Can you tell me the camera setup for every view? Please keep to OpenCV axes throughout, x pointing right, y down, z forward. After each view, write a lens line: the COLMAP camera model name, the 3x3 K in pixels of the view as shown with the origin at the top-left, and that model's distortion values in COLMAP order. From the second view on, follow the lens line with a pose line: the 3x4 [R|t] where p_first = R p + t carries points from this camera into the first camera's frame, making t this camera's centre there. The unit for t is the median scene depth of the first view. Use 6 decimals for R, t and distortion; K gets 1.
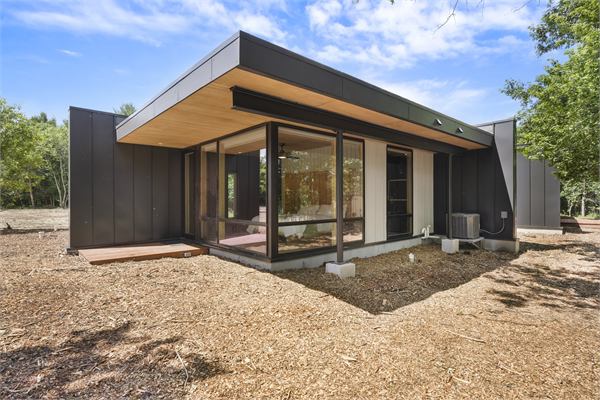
lens RADIAL K [[325.8, 0, 300.0], [0, 325.8, 200.0], [0, 0, 1]] dist [0.002438, 0.000957]
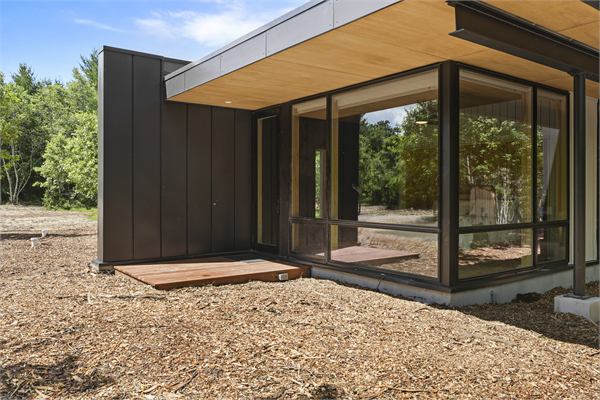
lens RADIAL K [[502.4, 0, 300.0], [0, 502.4, 200.0], [0, 0, 1]] dist [0.001353, 0.006136]
pose [[0.995913, 0.004440, -0.090212, -0.232382], [-0.003248, 0.999906, 0.013349, 0.005589], [0.090262, -0.013002, 0.995833, 0.033177]]
